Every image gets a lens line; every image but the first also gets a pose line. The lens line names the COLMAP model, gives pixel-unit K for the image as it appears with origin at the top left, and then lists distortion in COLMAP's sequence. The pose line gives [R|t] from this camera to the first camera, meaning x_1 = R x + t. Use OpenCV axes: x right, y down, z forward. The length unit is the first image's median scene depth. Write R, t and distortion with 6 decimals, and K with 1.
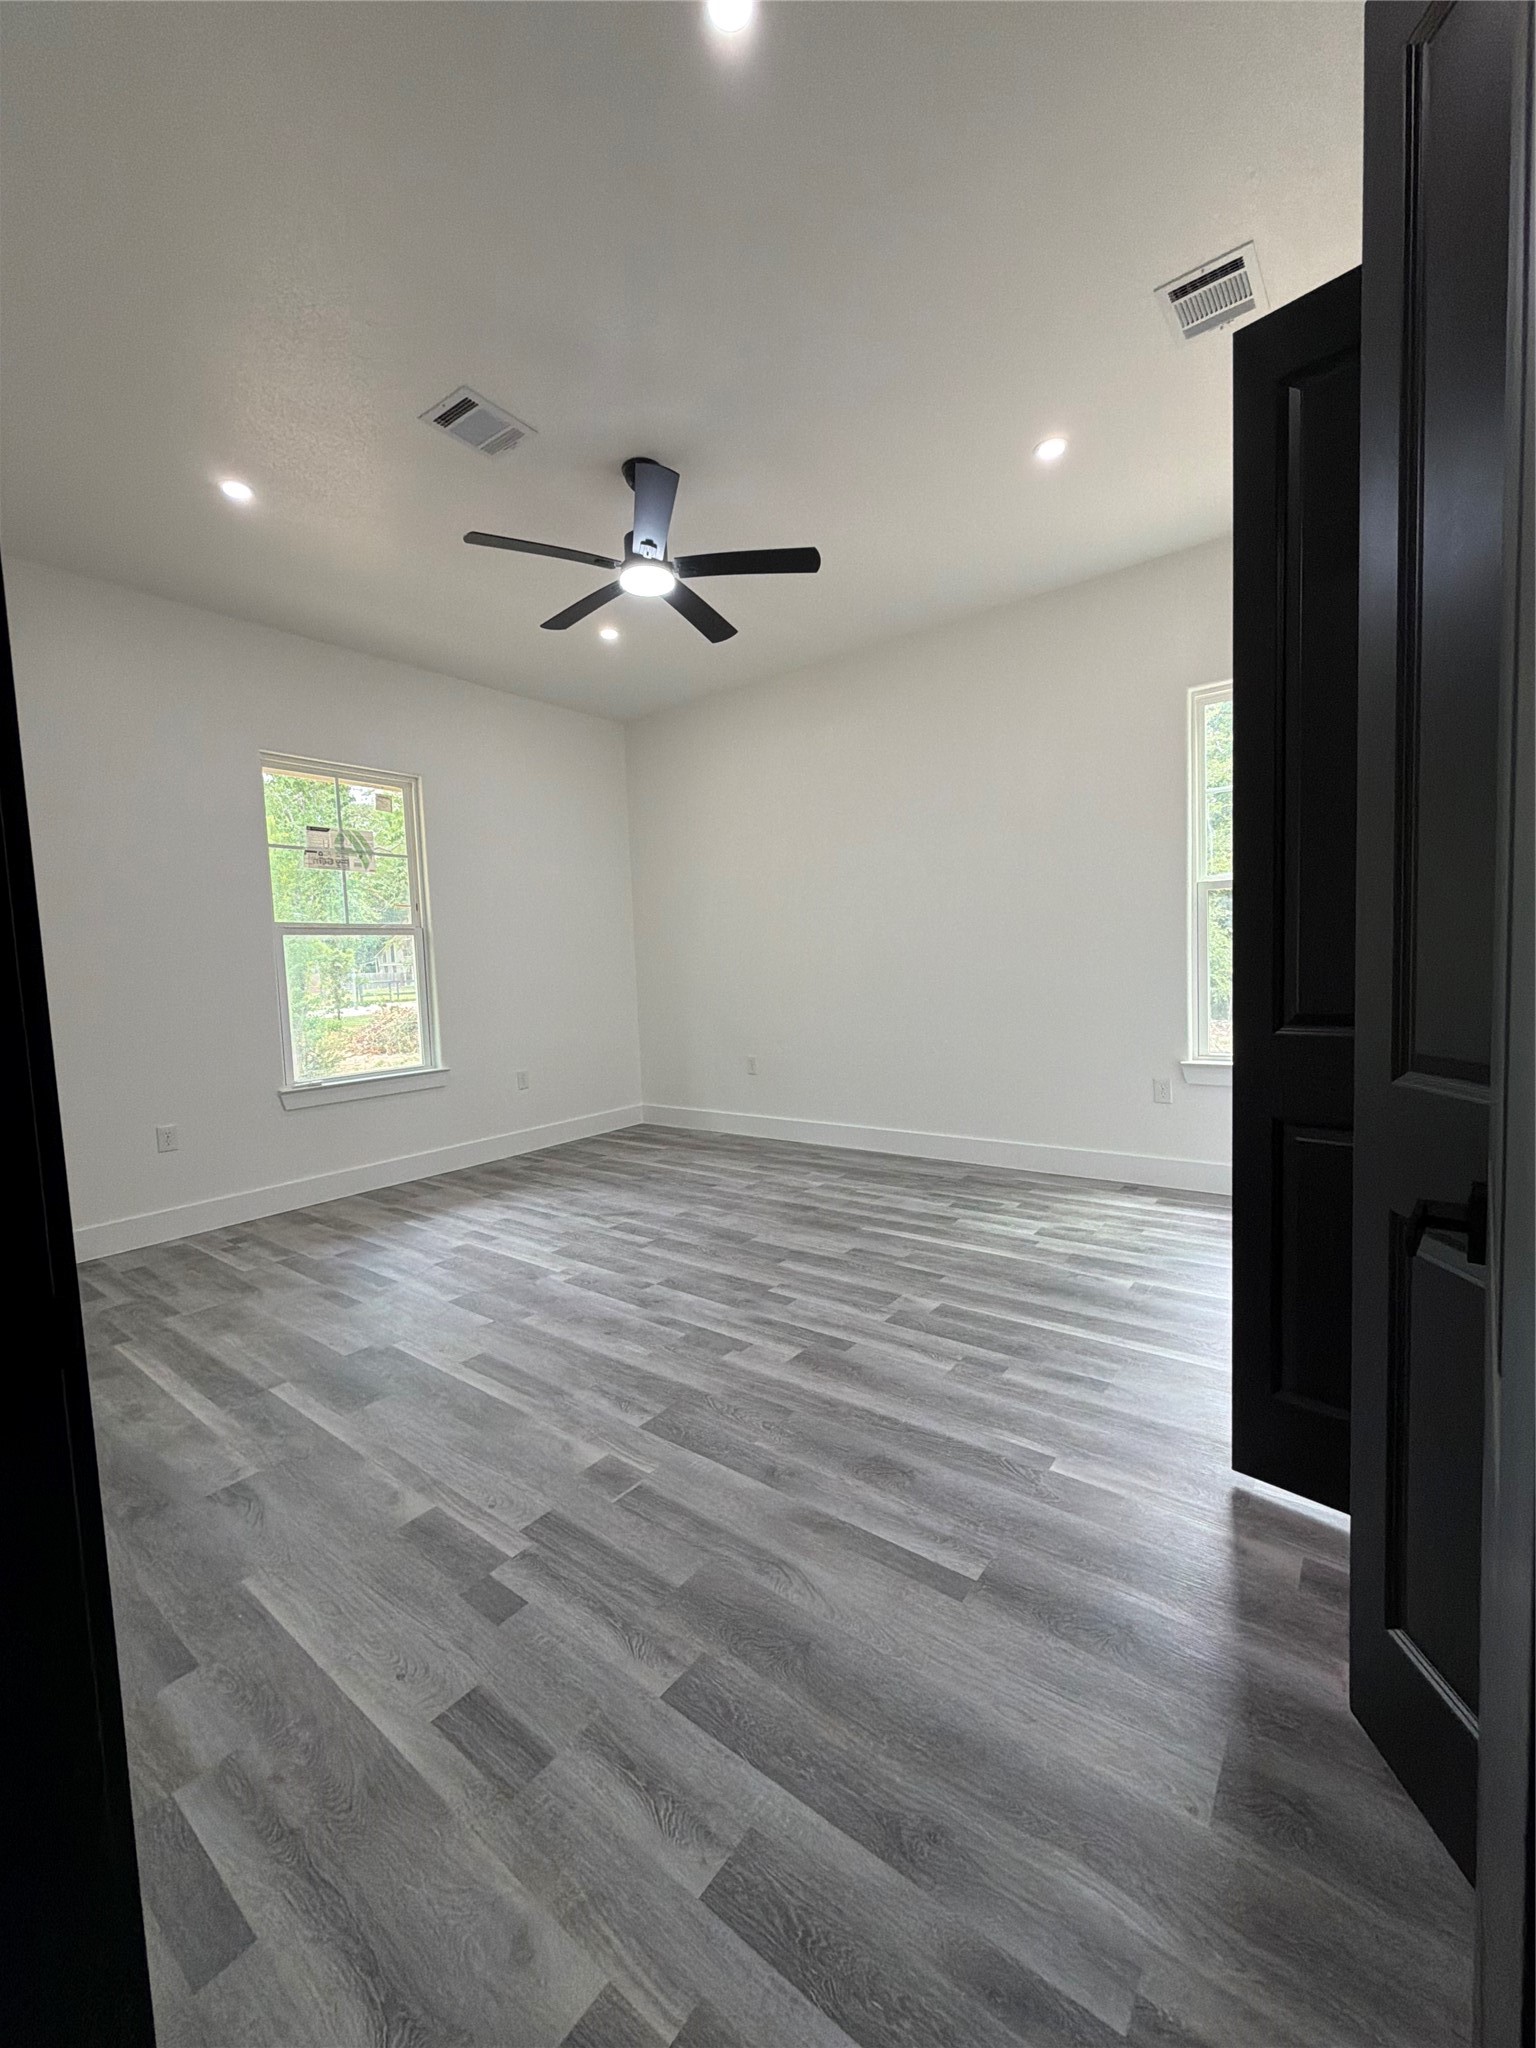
lens RADIAL K [[816.8, 0, 771.2], [0, 816.8, 1019.8], [0, 0, 1]] dist [0.001380, 0.000082]
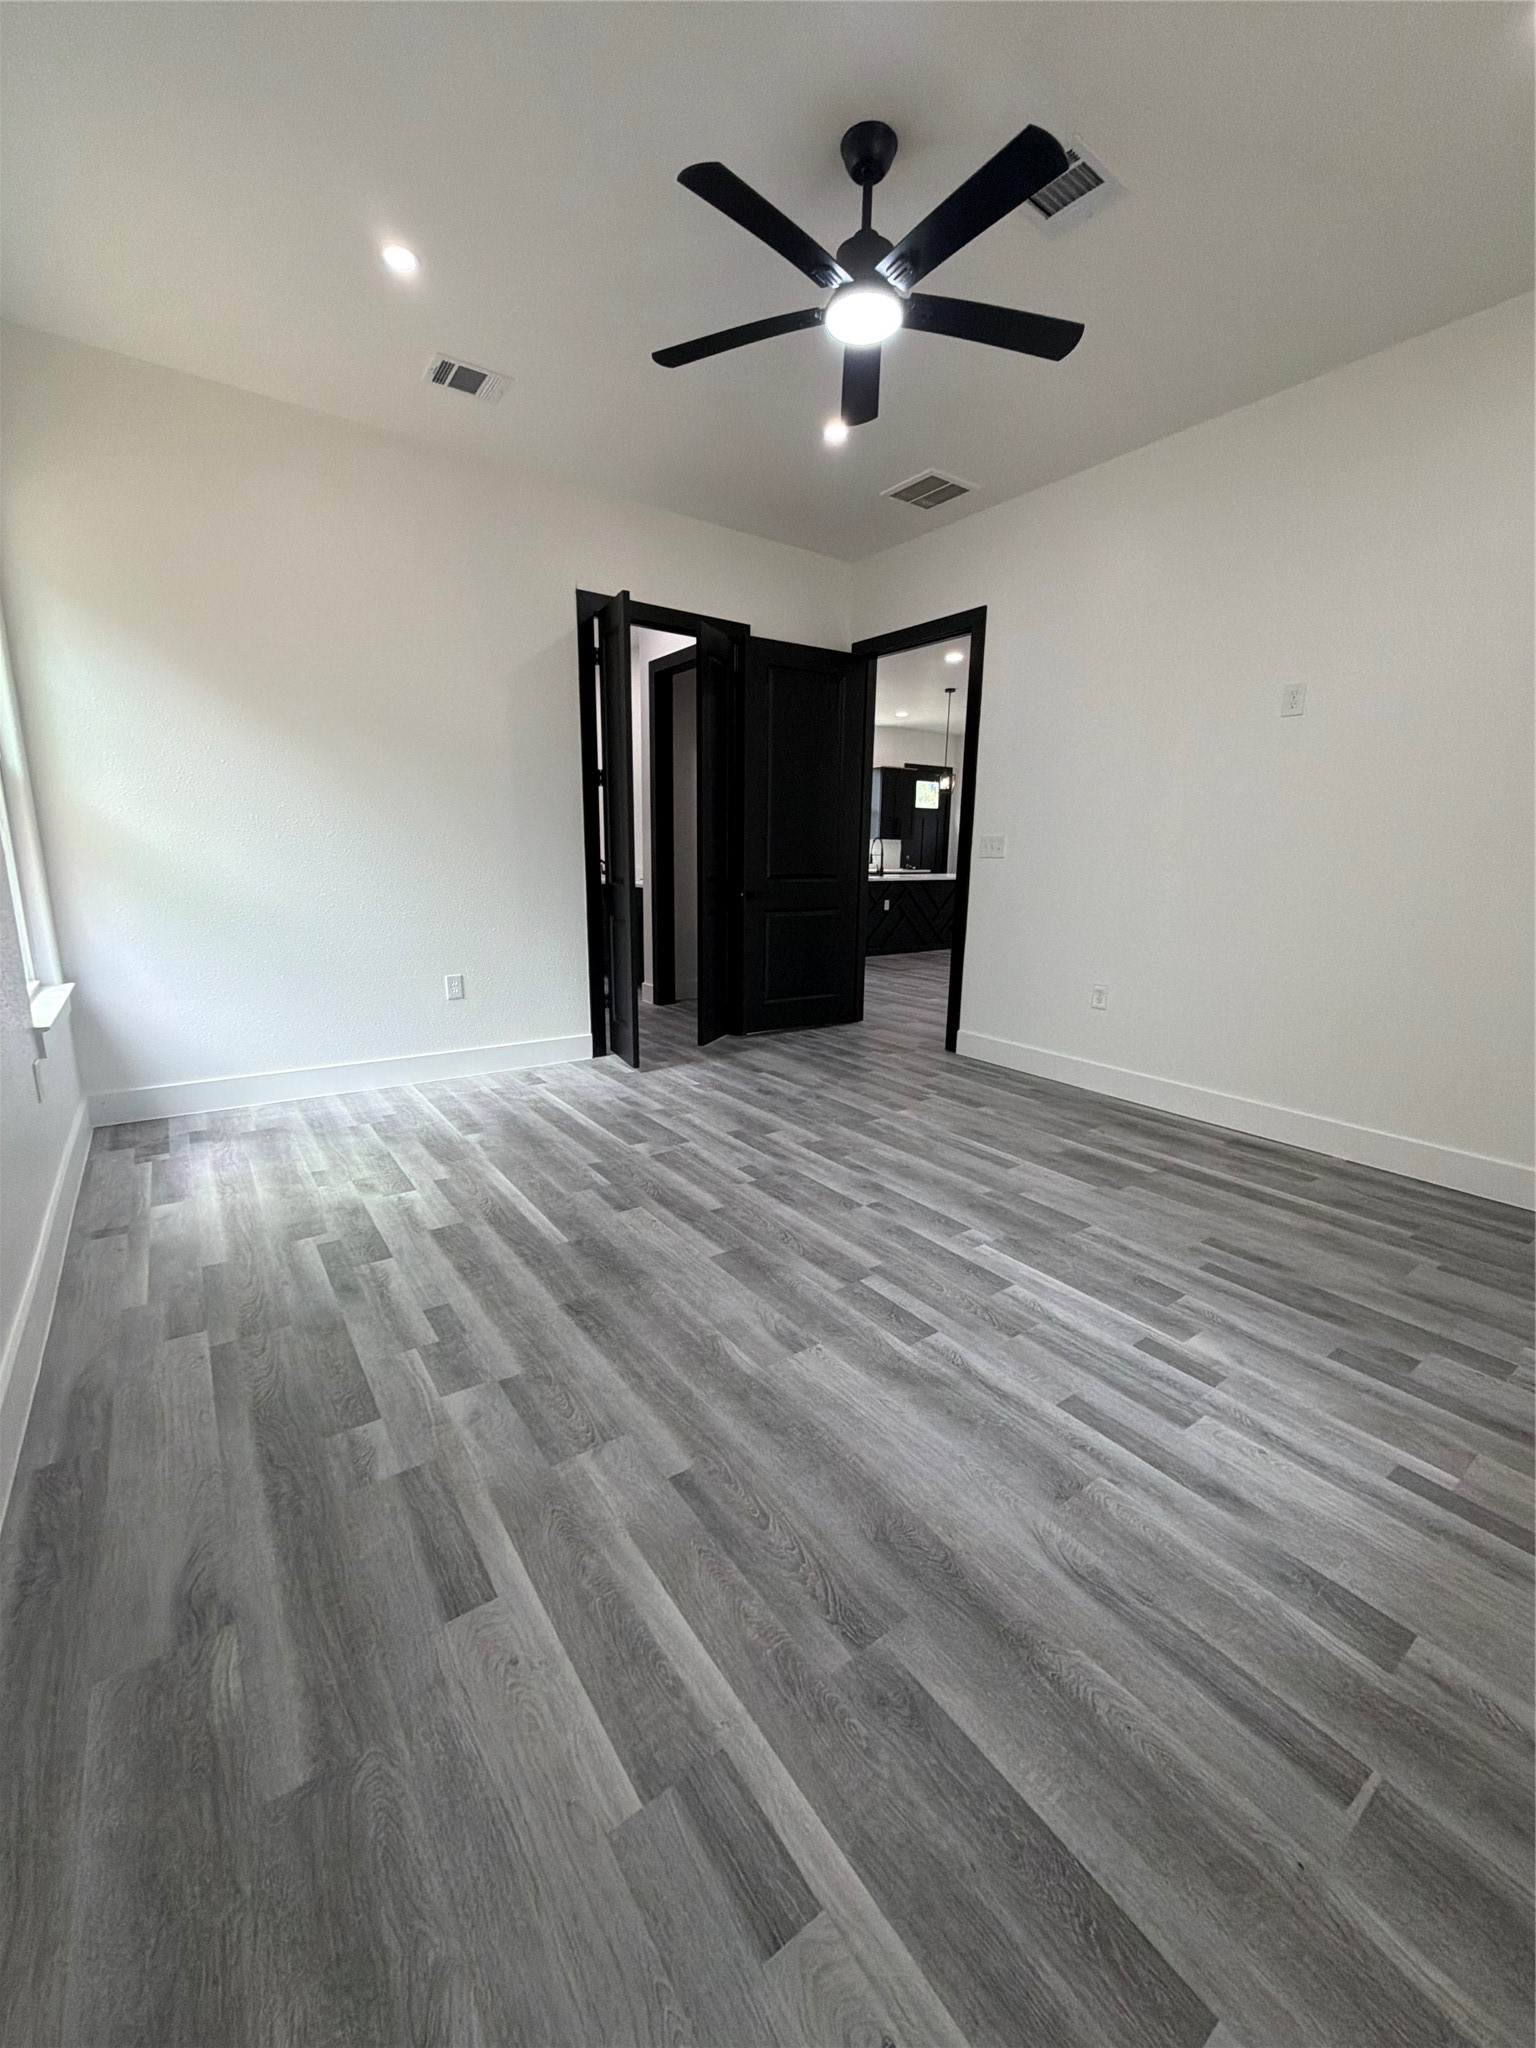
lens RADIAL K [[816.8, 0, 771.2], [0, 816.8, 1019.8], [0, 0, 1]] dist [0.001380, 0.000082]
pose [[-0.958980, -0.032746, 0.281575, -0.294504], [0.043496, 0.964545, 0.260311, -0.123561], [-0.280116, 0.261880, -0.923555, 1.831579]]
